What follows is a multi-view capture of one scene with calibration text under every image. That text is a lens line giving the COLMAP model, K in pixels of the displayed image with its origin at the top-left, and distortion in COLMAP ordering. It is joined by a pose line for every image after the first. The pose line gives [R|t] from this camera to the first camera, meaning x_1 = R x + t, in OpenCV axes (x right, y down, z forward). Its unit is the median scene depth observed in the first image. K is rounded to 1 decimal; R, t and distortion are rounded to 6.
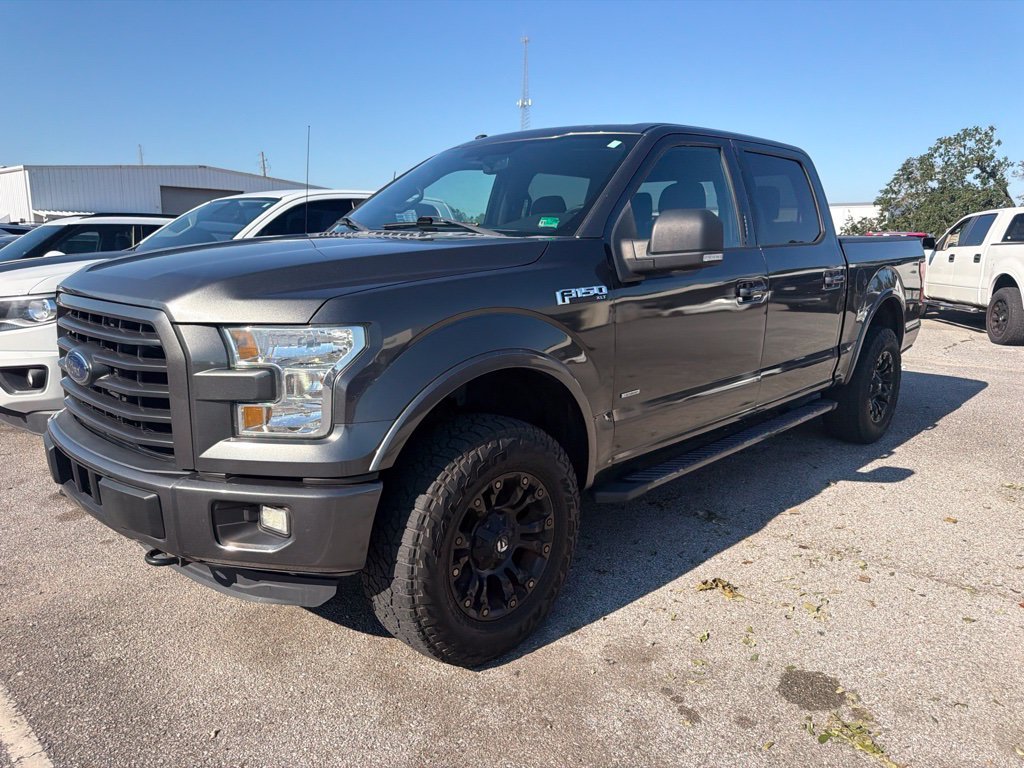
lens RADIAL K [[726.5, 0, 515.4], [0, 726.5, 384.1], [0, 0, 1]] dist [0.024982, -0.030391]
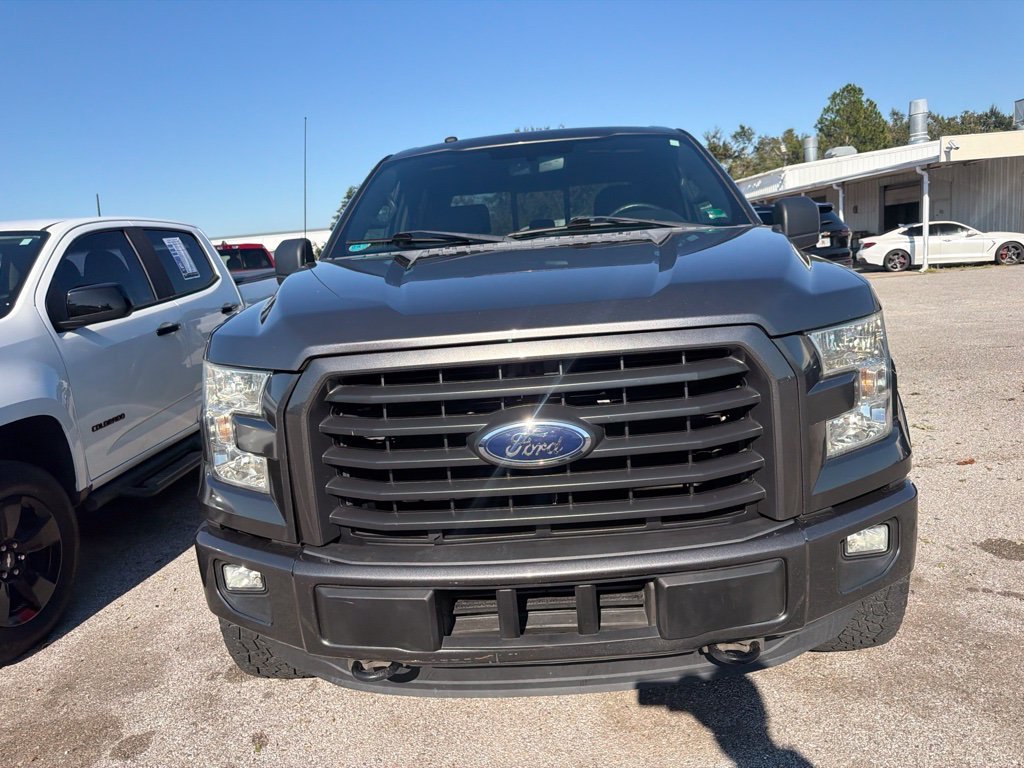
lens RADIAL K [[735.2, 0, 516.9], [0, 735.2, 382.2], [0, 0, 1]] dist [-0.001409, -0.006994]
pose [[0.755045, -0.185314, 0.628940, -0.884640], [0.213067, 0.976516, 0.031937, -0.089304], [-0.620088, 0.109892, 0.776797, 0.421009]]
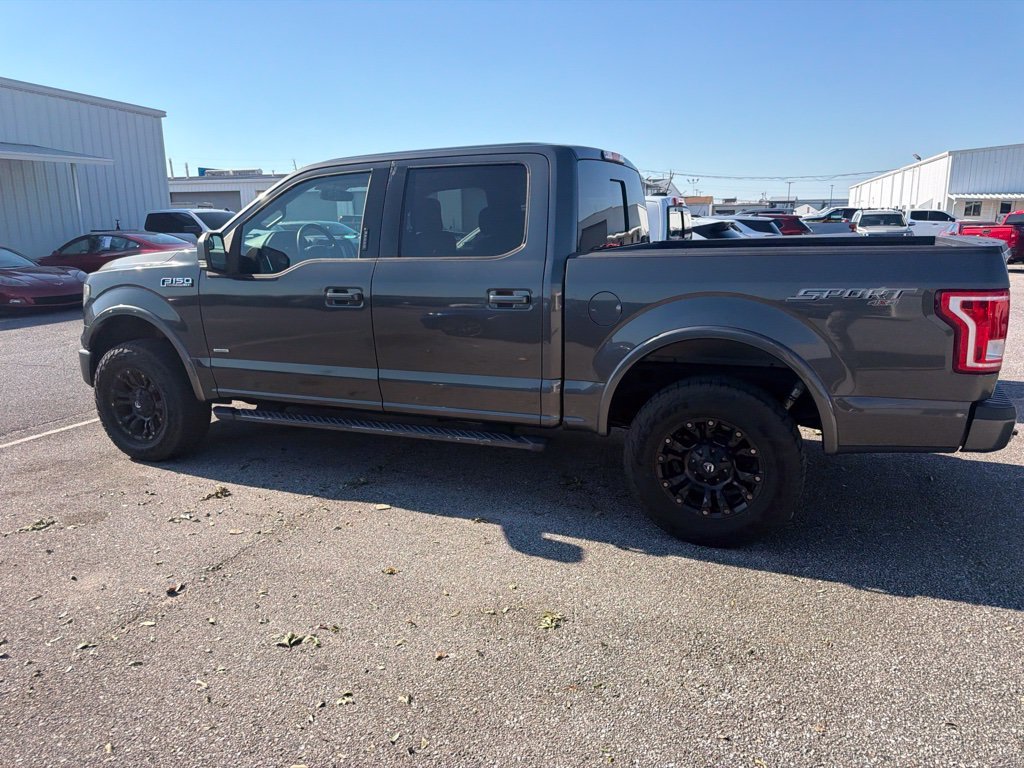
lens RADIAL K [[721.9, 0, 516.8], [0, 721.9, 386.9], [0, 0, 1]] dist [0.131802, -0.231266]
pose [[0.347325, 0.193824, -0.917495, 1.965480], [-0.165905, 0.975673, 0.143309, -0.257023], [0.922952, 0.102443, 0.371032, 1.087199]]
